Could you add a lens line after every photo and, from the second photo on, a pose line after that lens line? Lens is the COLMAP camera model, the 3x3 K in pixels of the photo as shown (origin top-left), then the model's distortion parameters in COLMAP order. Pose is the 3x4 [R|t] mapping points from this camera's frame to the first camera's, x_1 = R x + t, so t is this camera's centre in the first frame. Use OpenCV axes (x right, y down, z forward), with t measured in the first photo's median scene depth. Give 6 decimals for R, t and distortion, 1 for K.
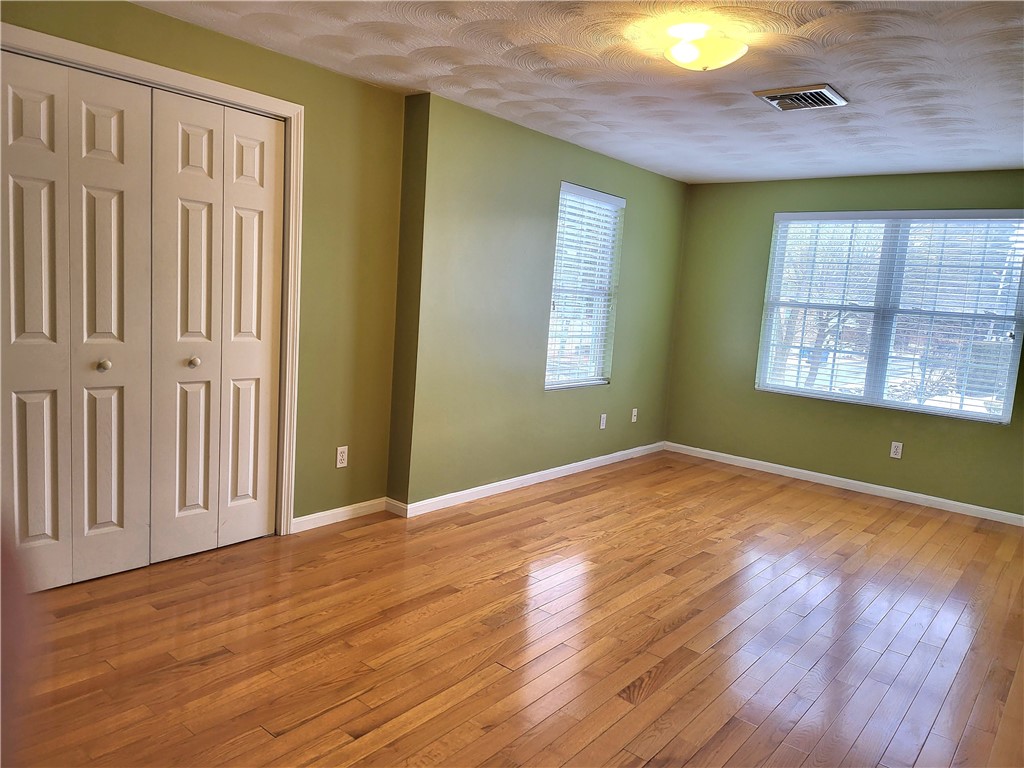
lens RADIAL K [[716.4, 0, 519.0], [0, 716.4, 378.7], [0, 0, 1]] dist [0.016712, -0.001257]
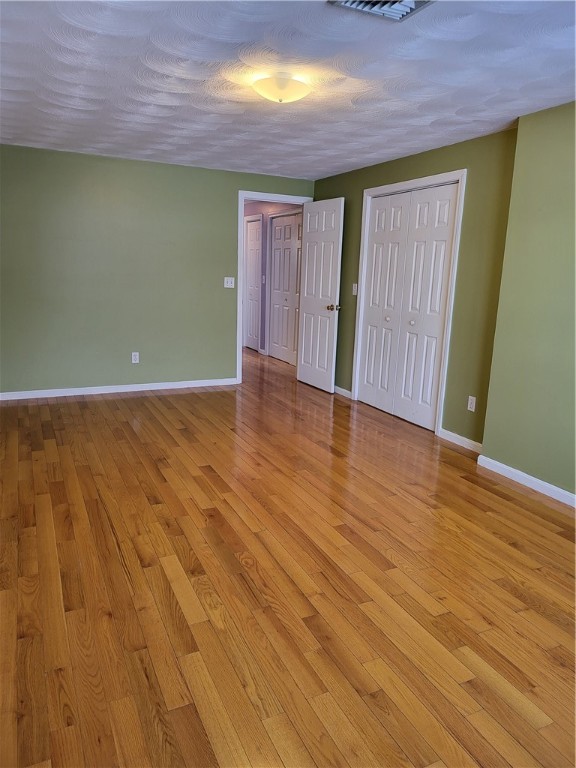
lens RADIAL K [[537.3, 0, 288.0], [0, 537.3, 384.0], [0, 0, 1]] dist [0.016712, -0.001257]
pose [[-0.412063, 0.115007, -0.903868, 0.821363], [-0.171078, 0.964594, 0.200726, -0.078064], [0.894951, 0.237344, -0.377798, 1.006736]]
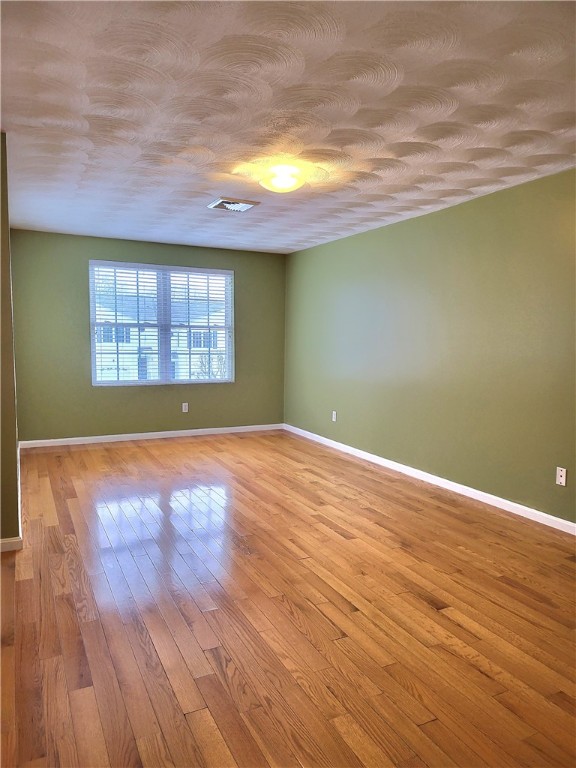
lens RADIAL K [[535.1, 0, 286.9], [0, 535.1, 403.4], [0, 0, 1]] dist [0.002526, -0.000831]
pose [[0.402168, -0.176526, 0.898387, -0.650345], [0.124450, 0.982670, 0.137377, -0.069384], [-0.907069, 0.056556, 0.417167, 0.315640]]
